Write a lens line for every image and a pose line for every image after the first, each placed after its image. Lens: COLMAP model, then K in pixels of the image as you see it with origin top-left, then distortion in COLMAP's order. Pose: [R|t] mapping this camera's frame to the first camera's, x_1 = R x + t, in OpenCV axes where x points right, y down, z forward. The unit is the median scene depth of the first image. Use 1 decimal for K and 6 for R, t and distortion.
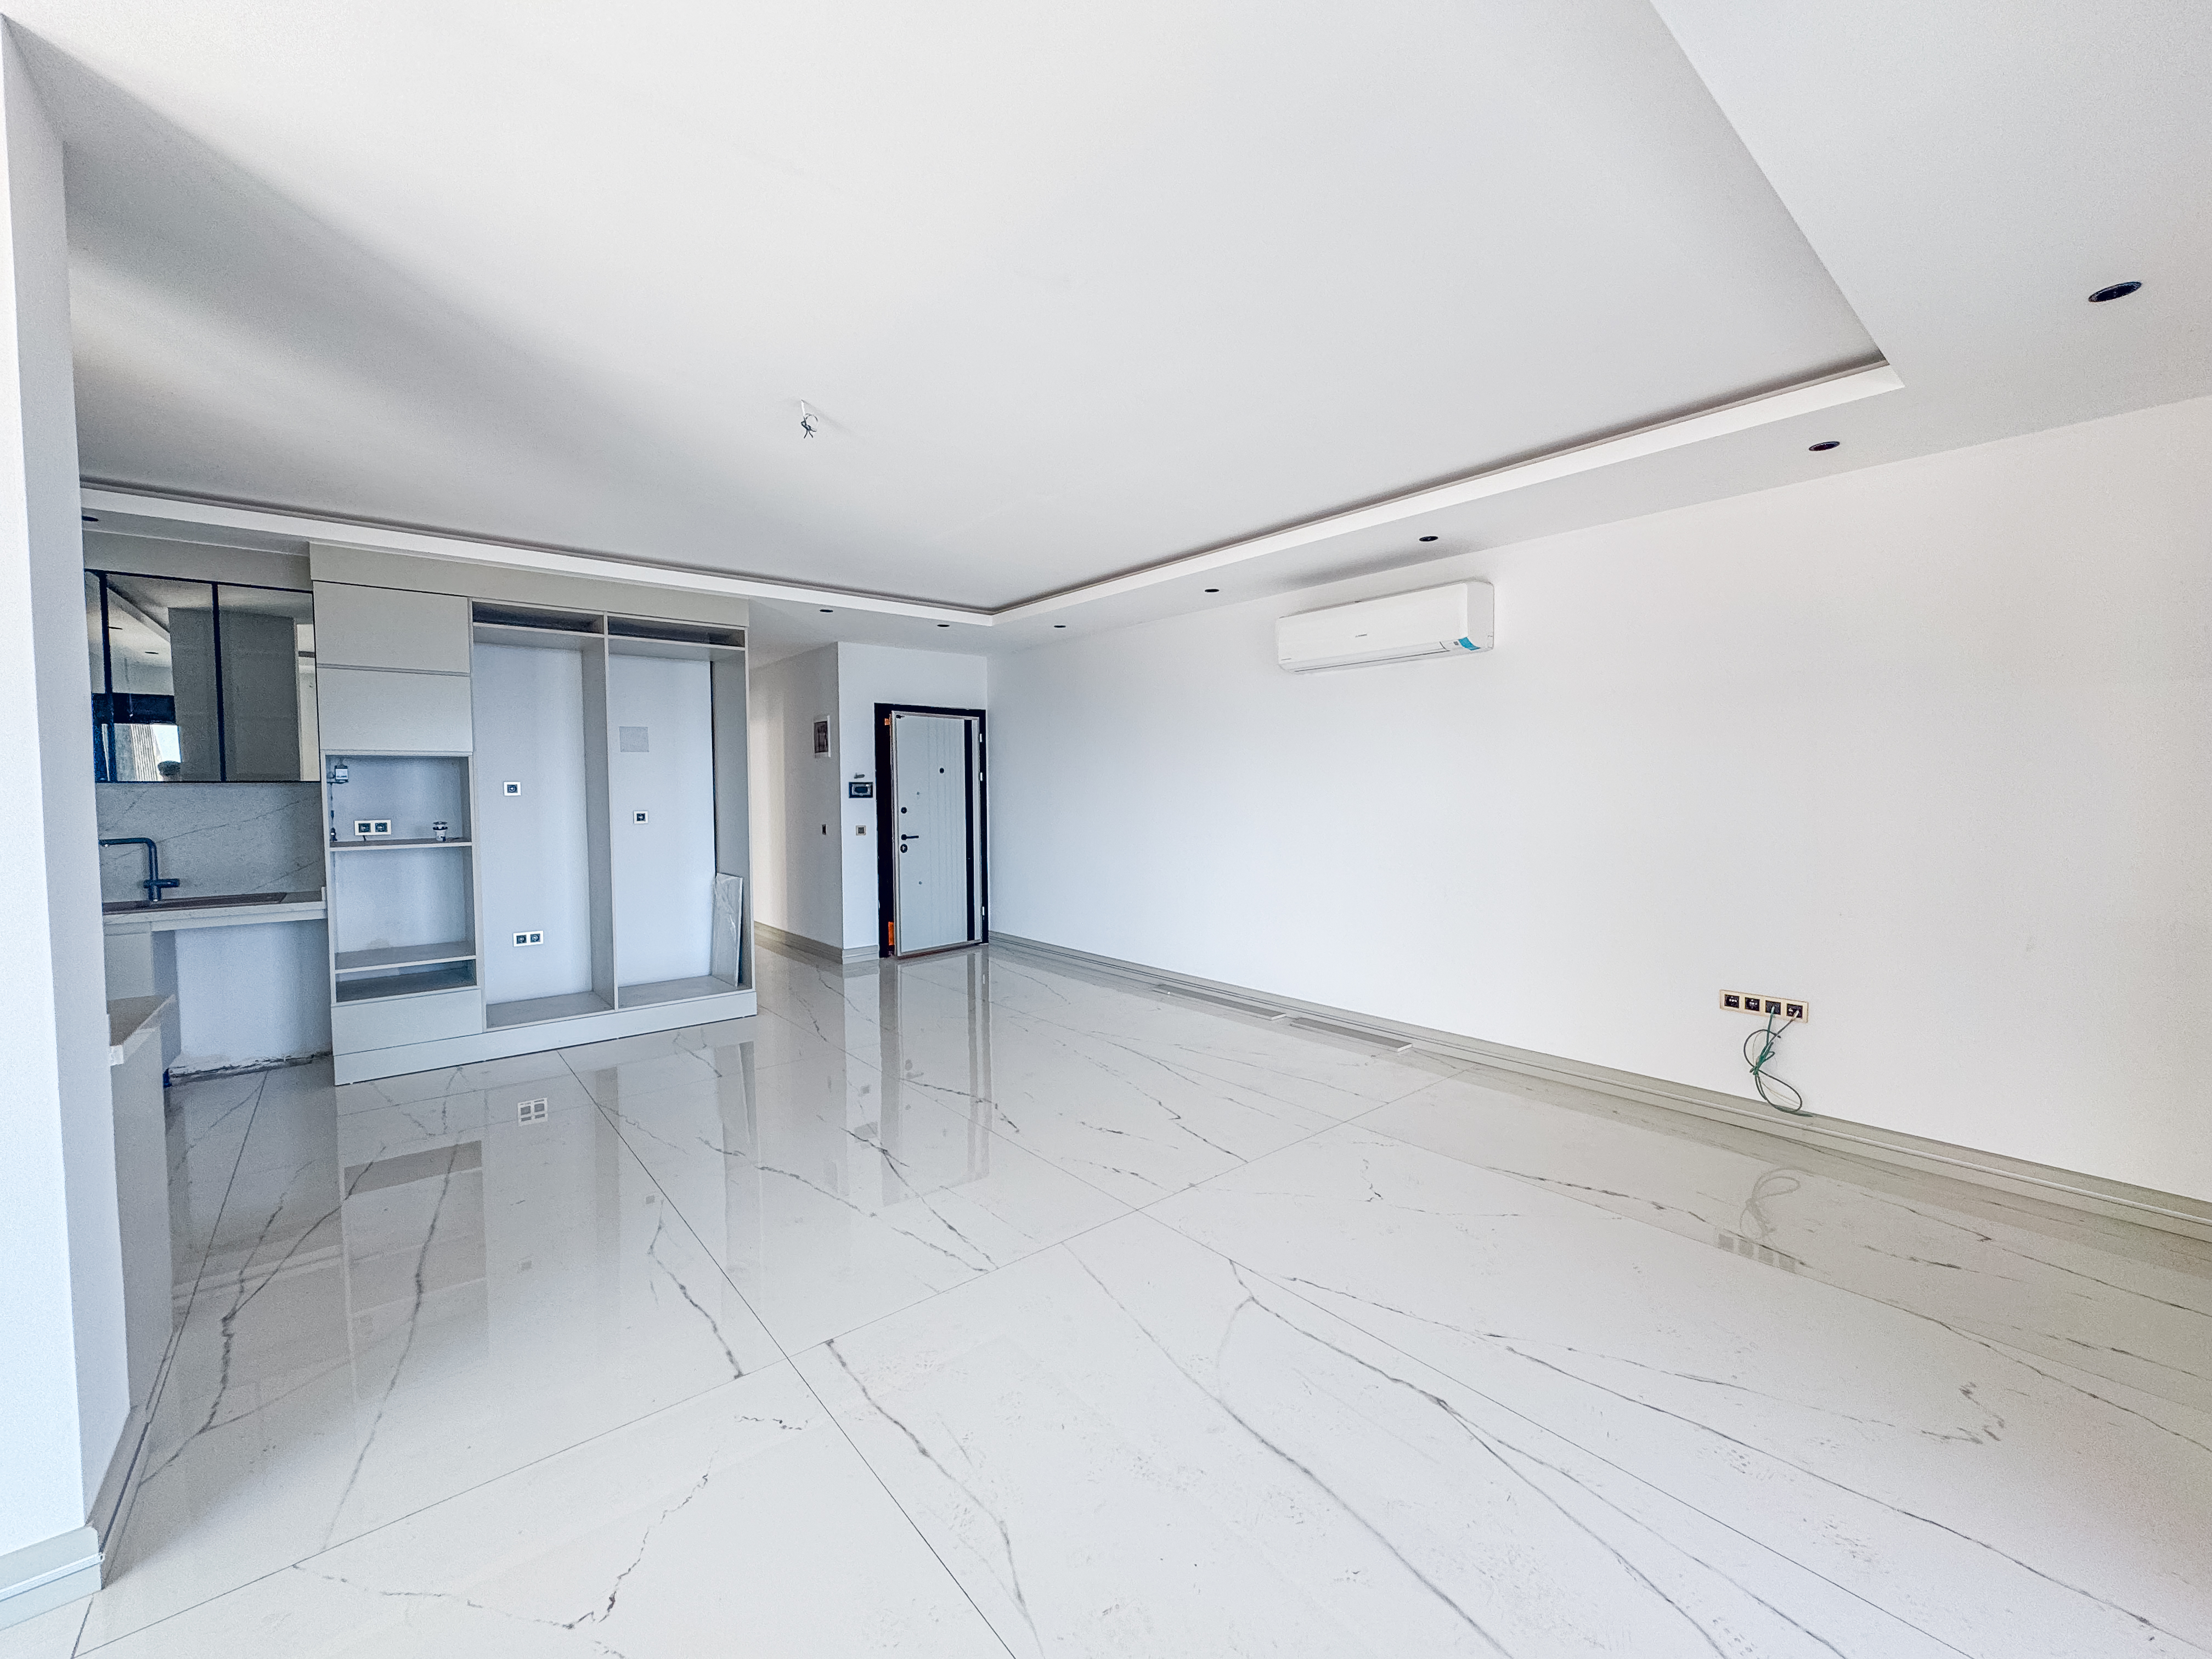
lens RADIAL K [[881.9, 0, 1108.4], [0, 881.9, 823.0], [0, 0, 1]] dist [-0.001757, -0.000158]
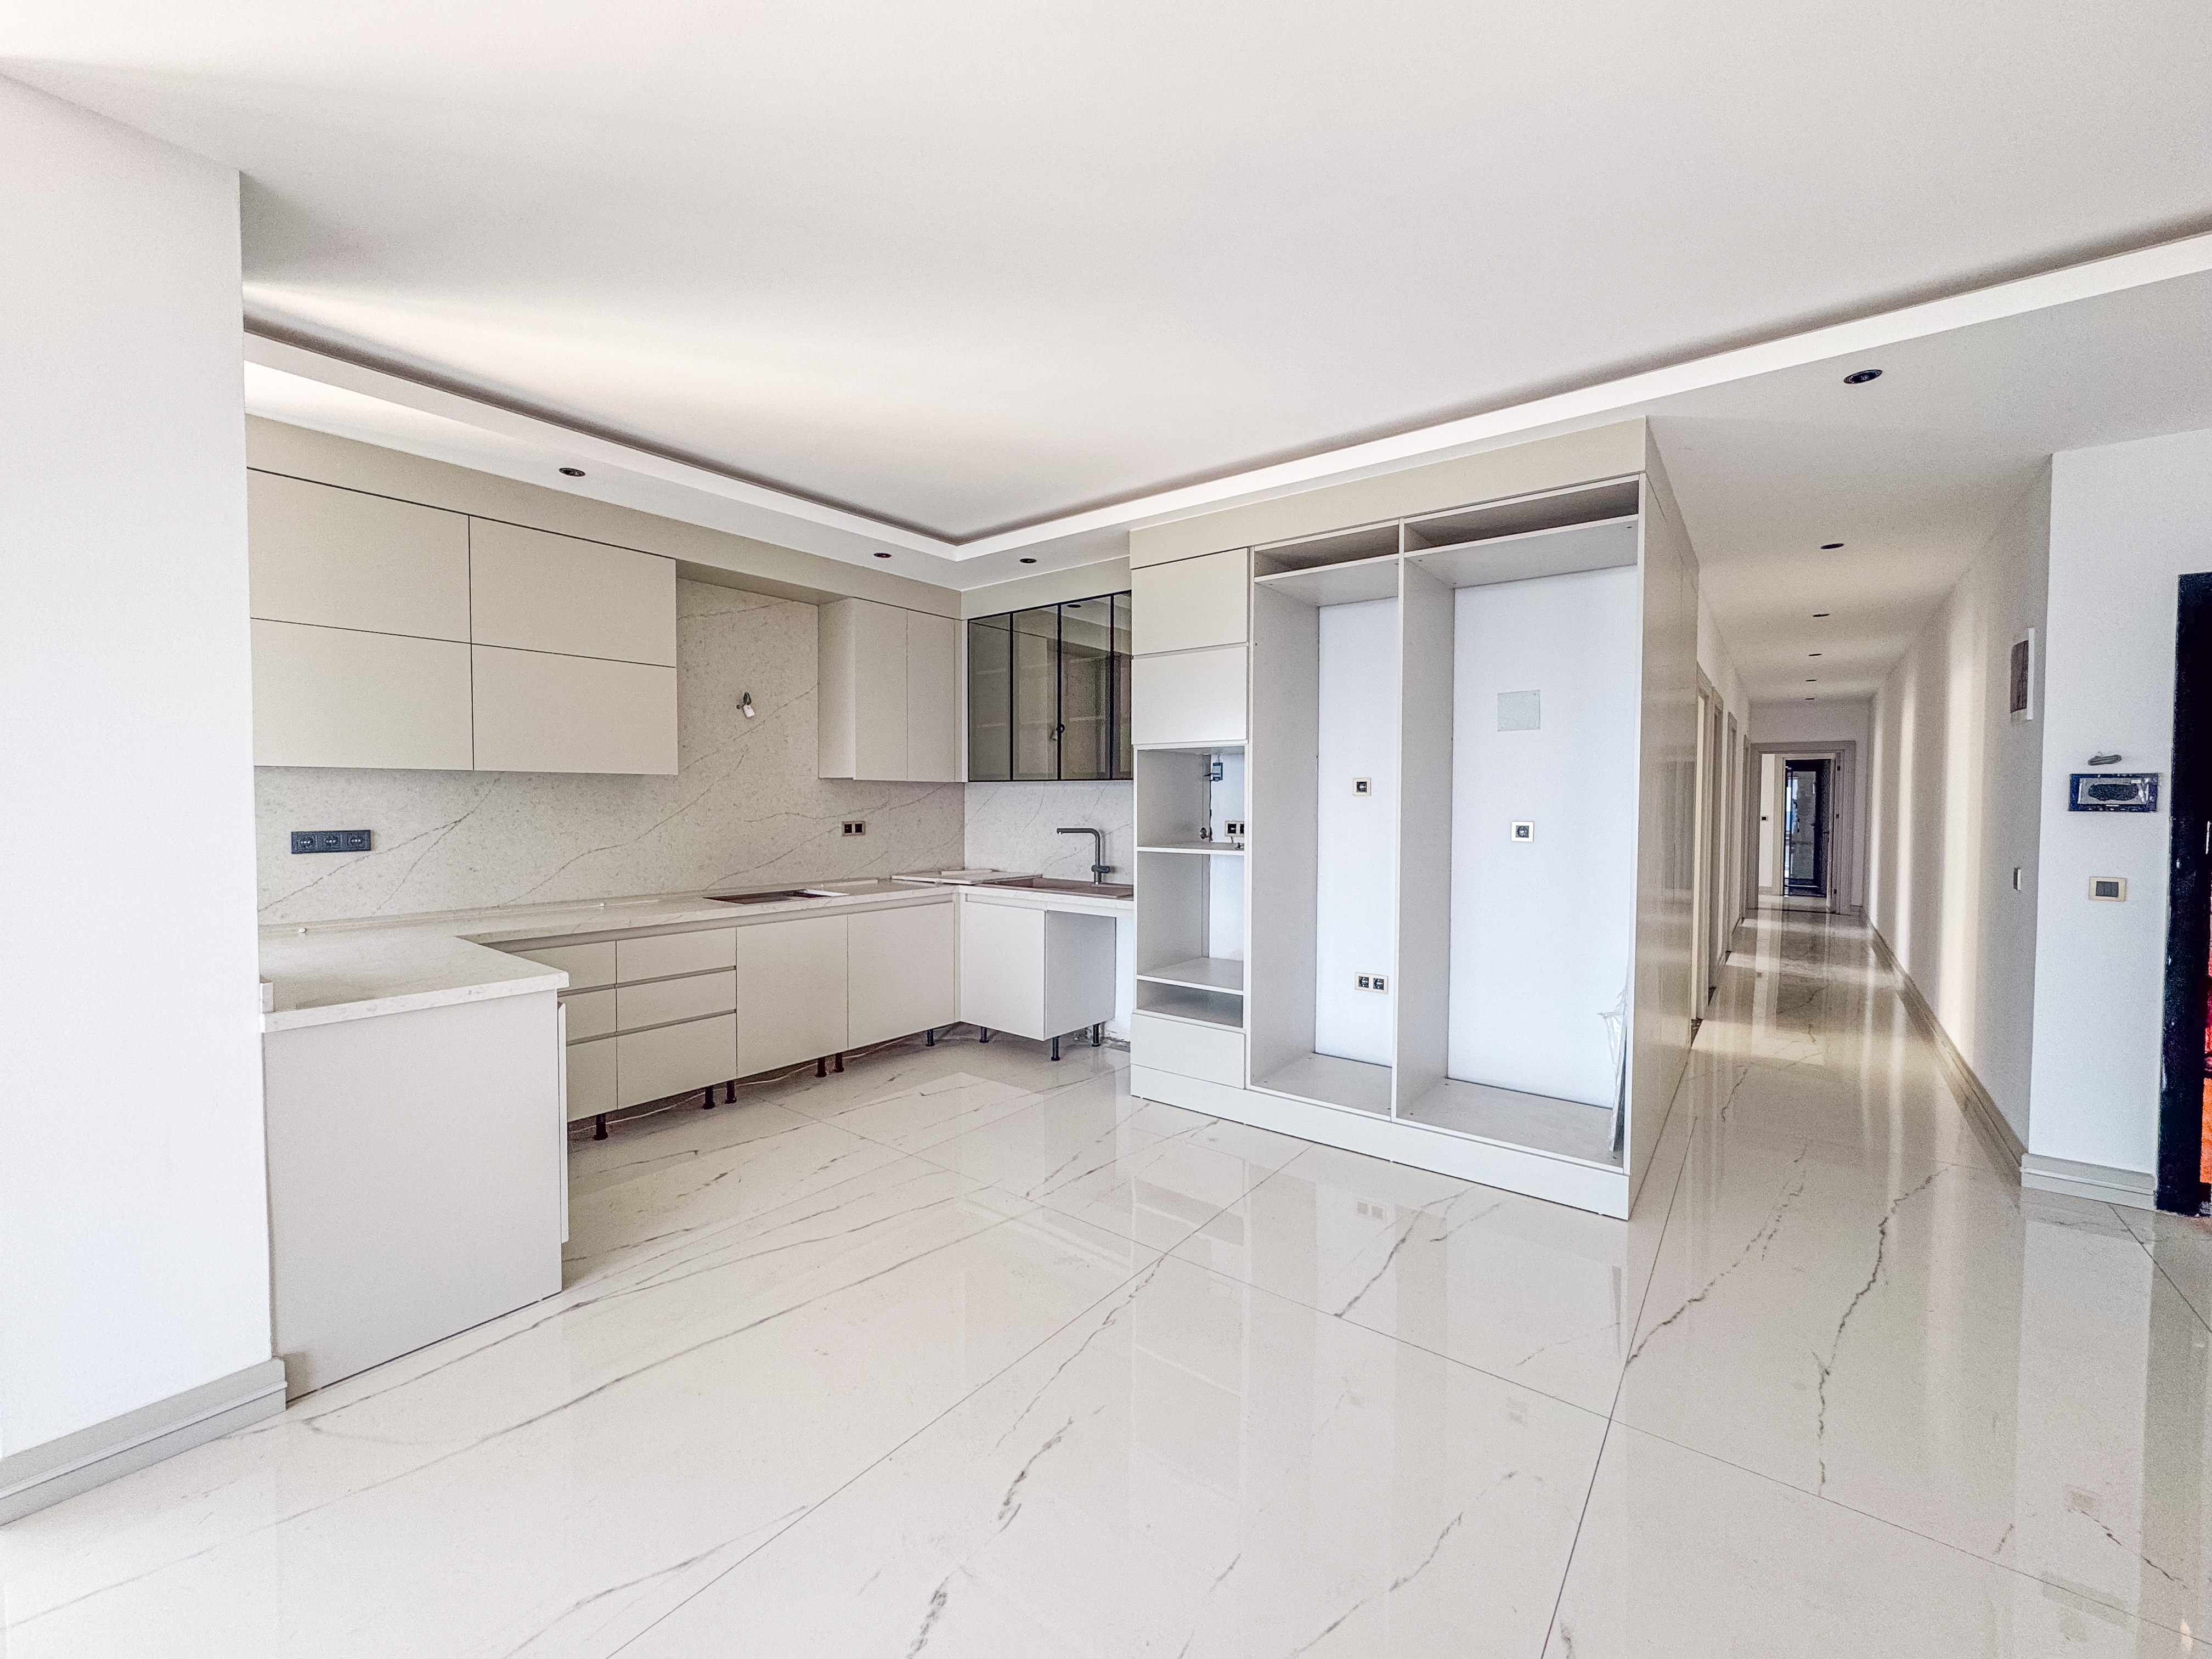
lens RADIAL K [[881.9, 0, 1109.2], [0, 881.9, 825.4], [0, 0, 1]] dist [-0.001757, -0.000158]
pose [[0.212881, 0.037616, -0.976354, 0.026689], [-0.044840, 0.998582, 0.028696, -0.012525], [0.976049, 0.037671, 0.214266, 0.443657]]
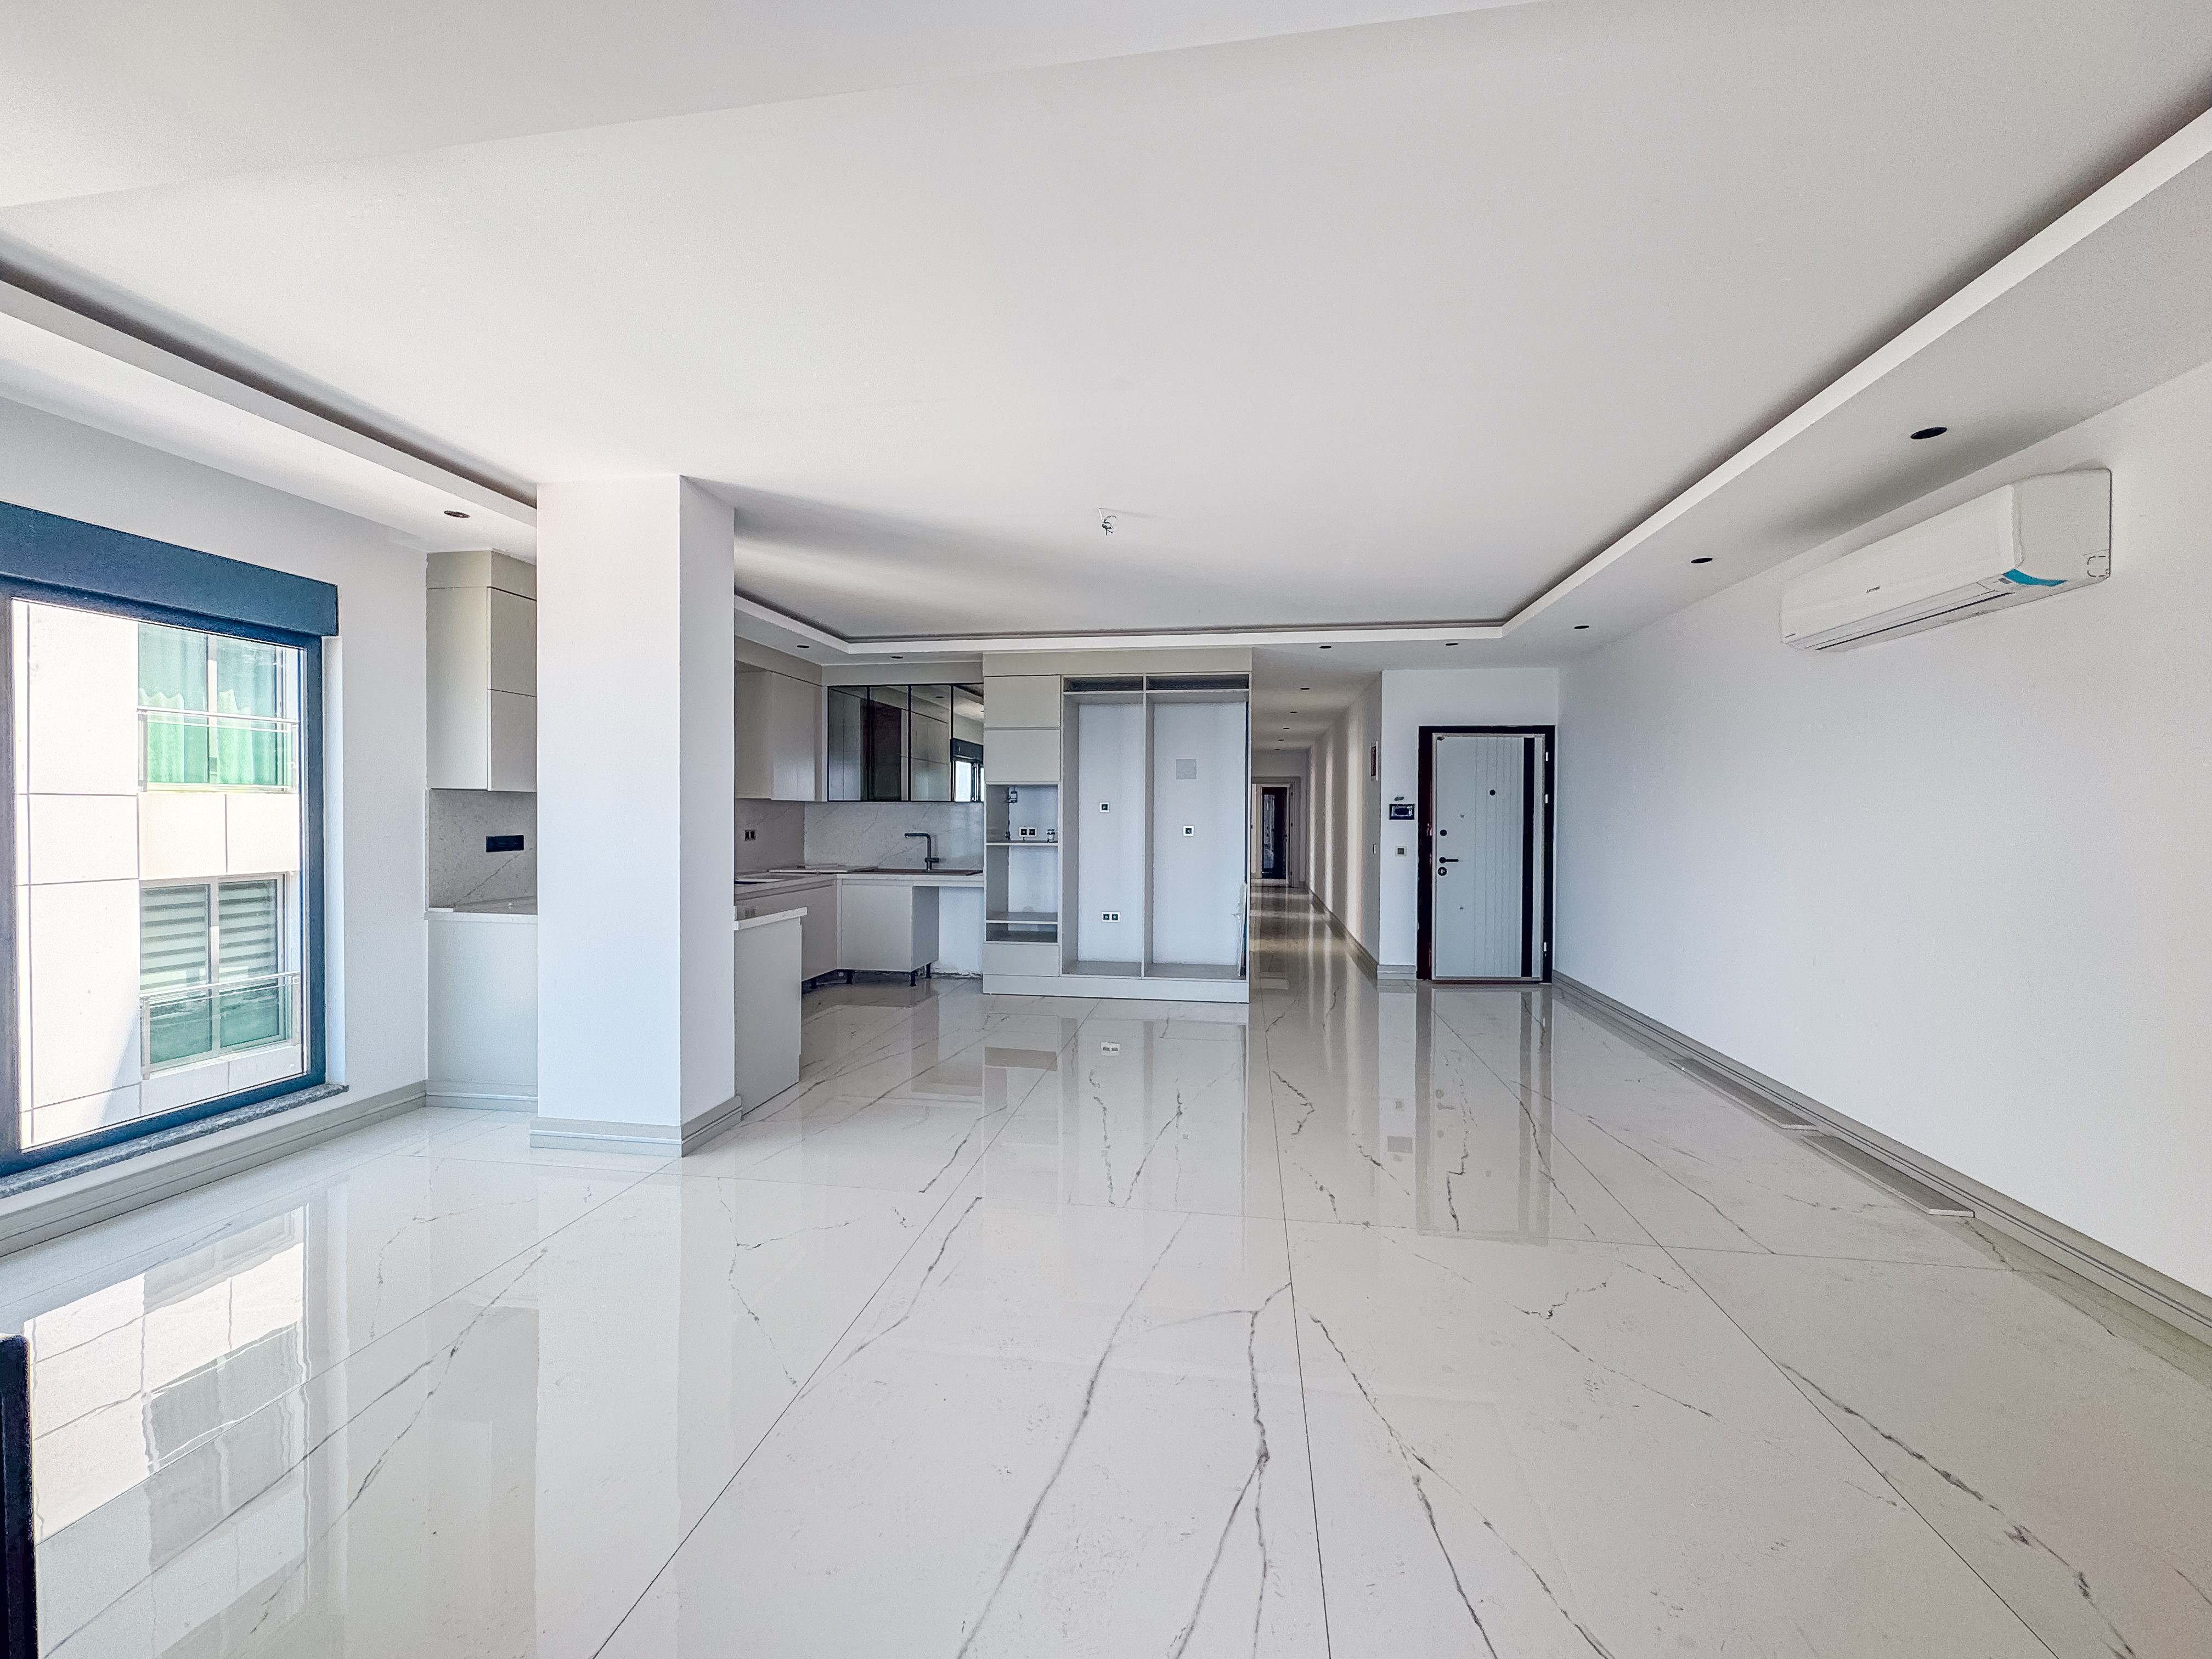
lens RADIAL K [[881.9, 0, 1109.2], [0, 881.9, 827.2], [0, 0, 1]] dist [-0.001757, -0.000158]
pose [[0.659772, 0.021742, -0.751152, 0.266039], [-0.040334, 0.999165, -0.006507, 0.000864], [0.750383, 0.034590, 0.660098, 0.065929]]
